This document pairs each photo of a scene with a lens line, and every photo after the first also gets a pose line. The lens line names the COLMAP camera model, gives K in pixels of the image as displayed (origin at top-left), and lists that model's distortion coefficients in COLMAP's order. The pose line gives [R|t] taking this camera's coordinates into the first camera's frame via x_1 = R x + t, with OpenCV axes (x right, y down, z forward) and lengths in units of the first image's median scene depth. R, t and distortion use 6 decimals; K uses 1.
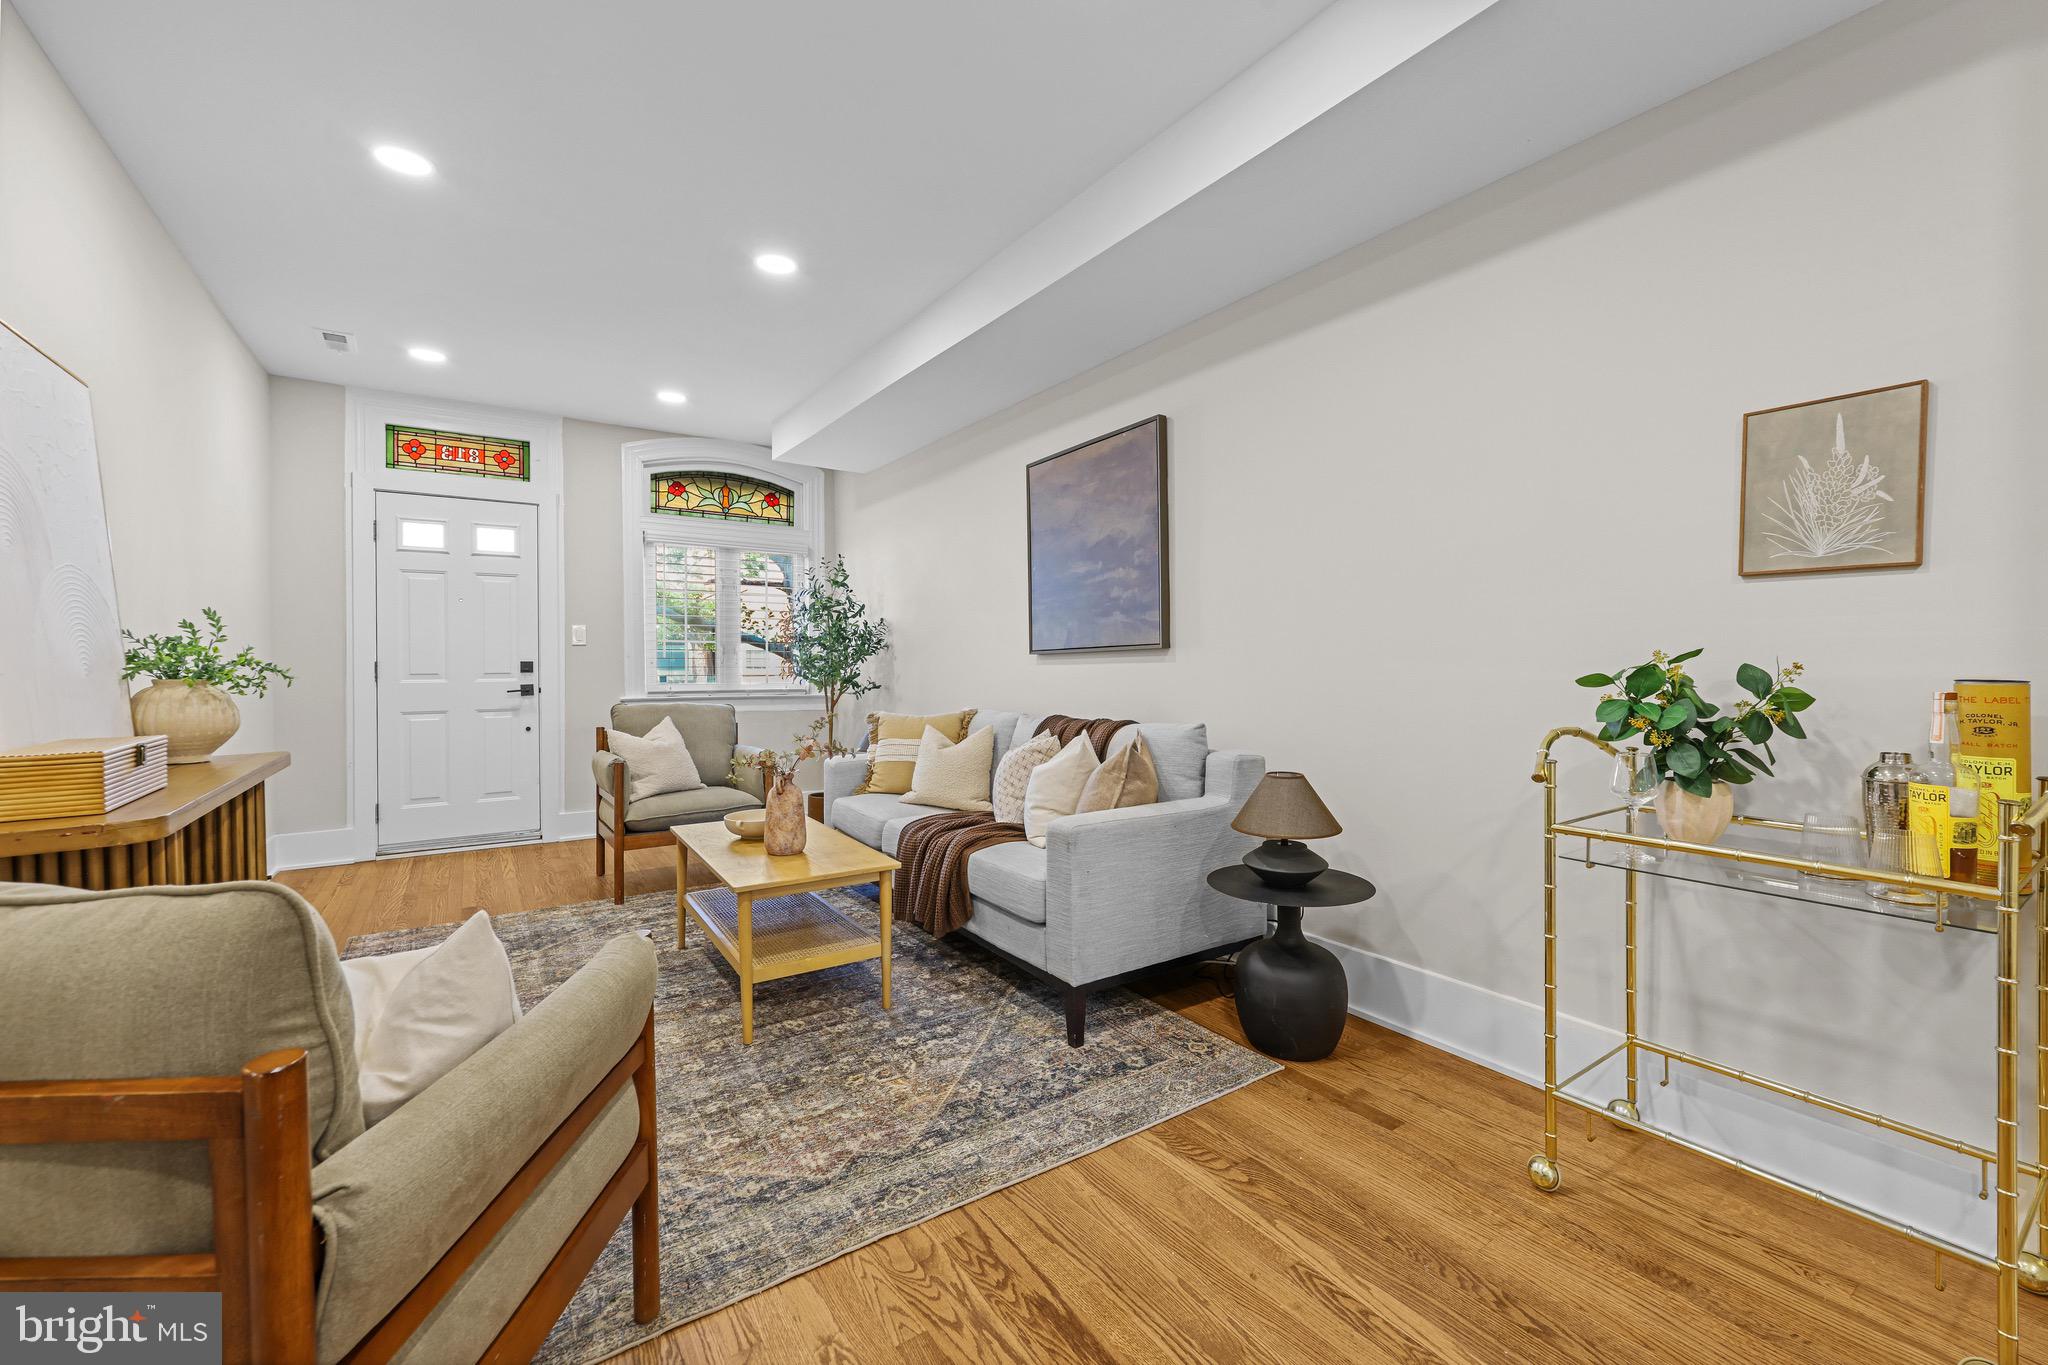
lens RADIAL K [[818.3, 0, 1009.1], [0, 818.3, 664.7], [0, 0, 1]] dist [0.000104, 0.001392]
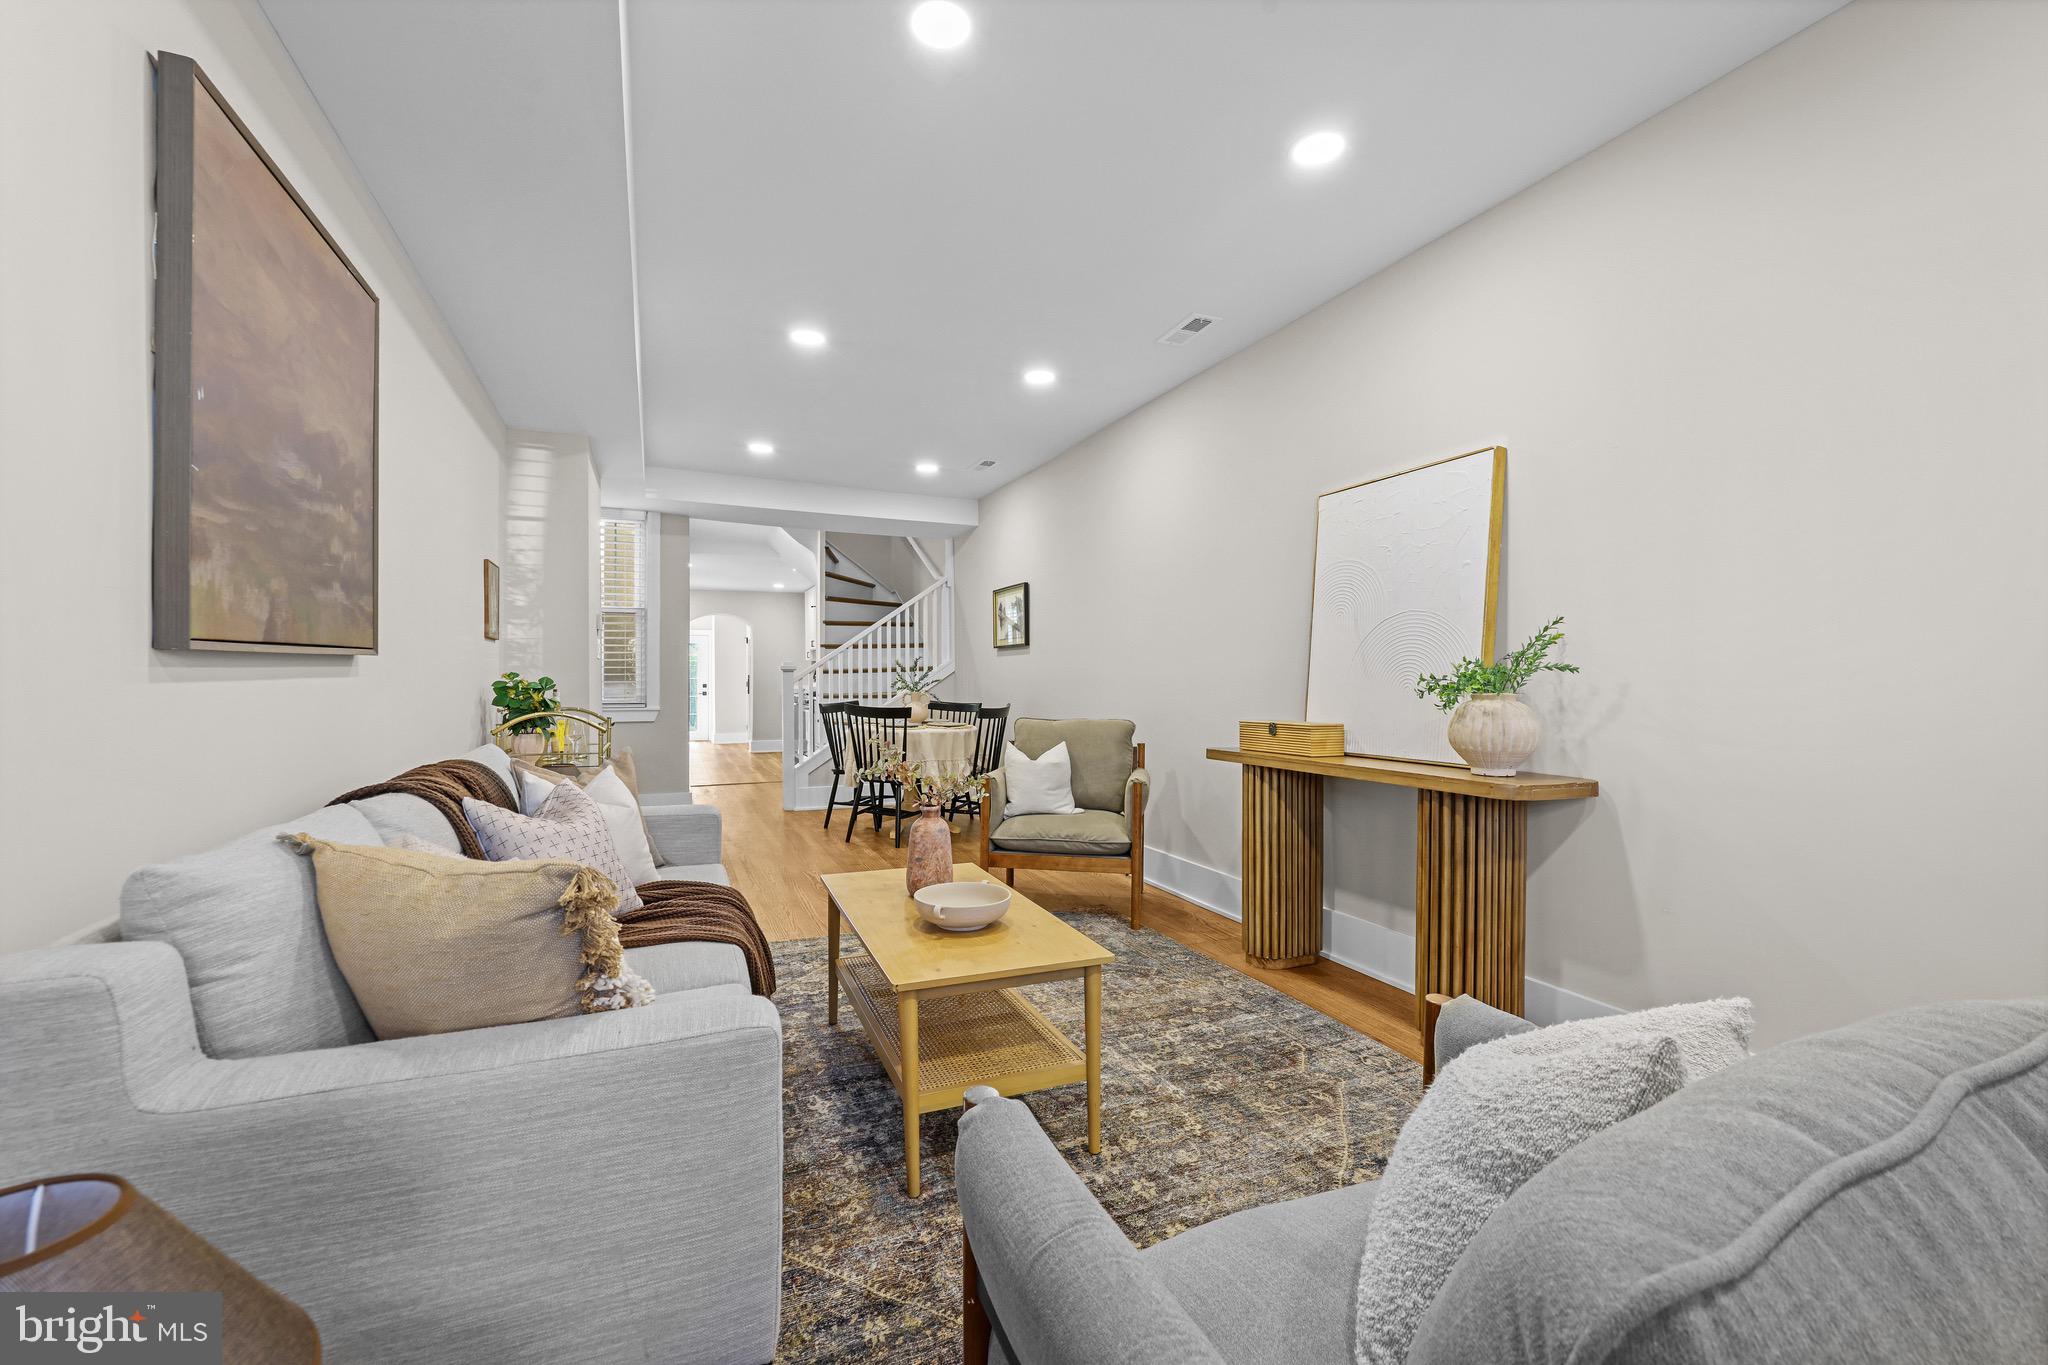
lens RADIAL K [[818.3, 0, 1007.5], [0, 818.3, 688.9], [0, 0, 1]] dist [0.000104, 0.001392]
pose [[-0.982229, -0.001558, 0.187678, -0.478125], [0.000761, 0.999924, 0.012282, -0.001088], [-0.187682, 0.012206, -0.982154, 1.701345]]
